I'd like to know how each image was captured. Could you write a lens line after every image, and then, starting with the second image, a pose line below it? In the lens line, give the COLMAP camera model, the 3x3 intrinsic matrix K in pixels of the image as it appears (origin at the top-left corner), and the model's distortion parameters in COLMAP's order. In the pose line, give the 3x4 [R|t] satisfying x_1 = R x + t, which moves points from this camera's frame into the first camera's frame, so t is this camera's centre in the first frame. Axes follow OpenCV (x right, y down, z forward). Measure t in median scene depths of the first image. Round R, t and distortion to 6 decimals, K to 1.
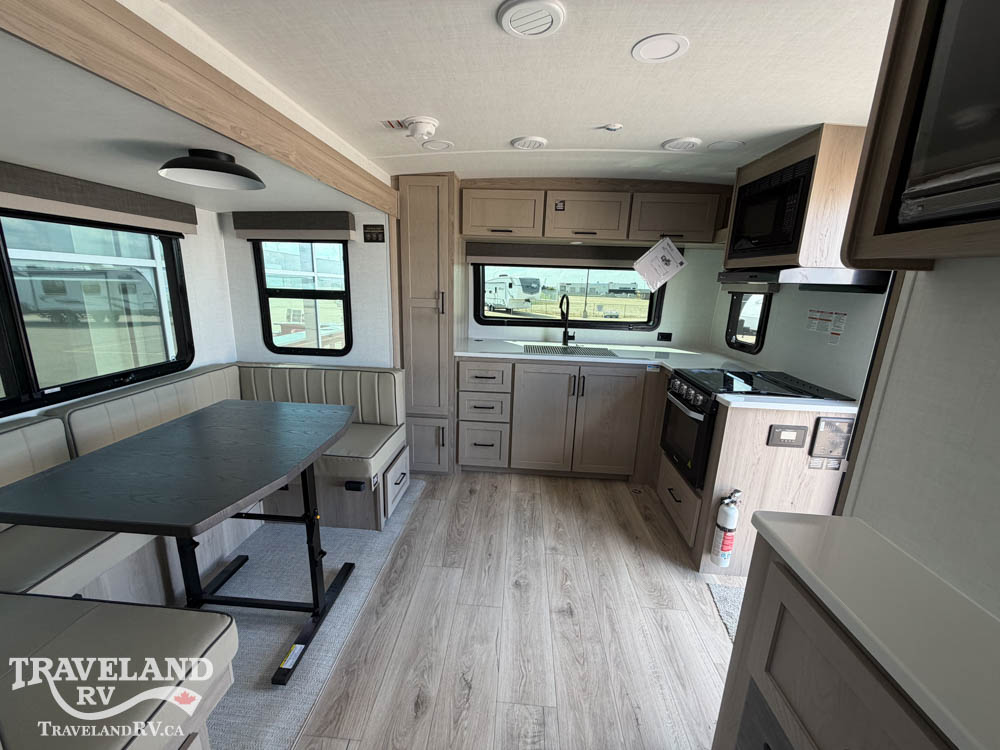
lens RADIAL K [[399.2, 0, 498.4], [0, 399.2, 375.7], [0, 0, 1]] dist [-0.001986, -0.000472]
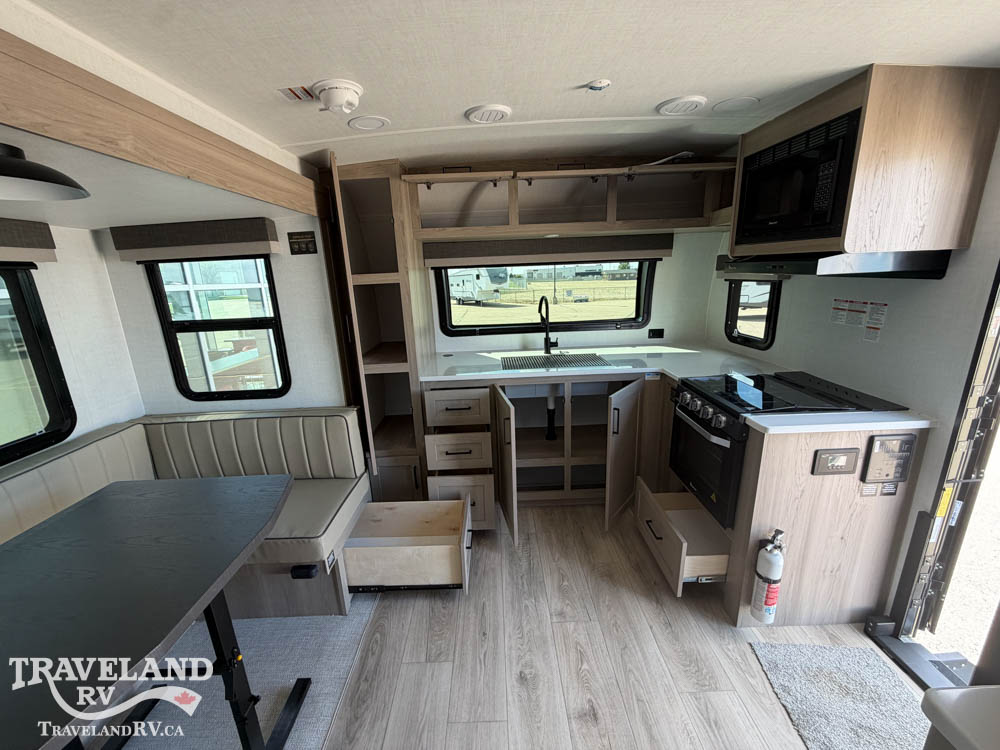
lens RADIAL K [[399.2, 0, 498.2], [0, 399.2, 375.1], [0, 0, 1]] dist [-0.001986, -0.000472]
pose [[0.994363, -0.087889, 0.059312, 0.005426], [0.086565, 0.995944, 0.024540, -0.098277], [-0.061228, -0.019268, 0.997938, 0.219207]]
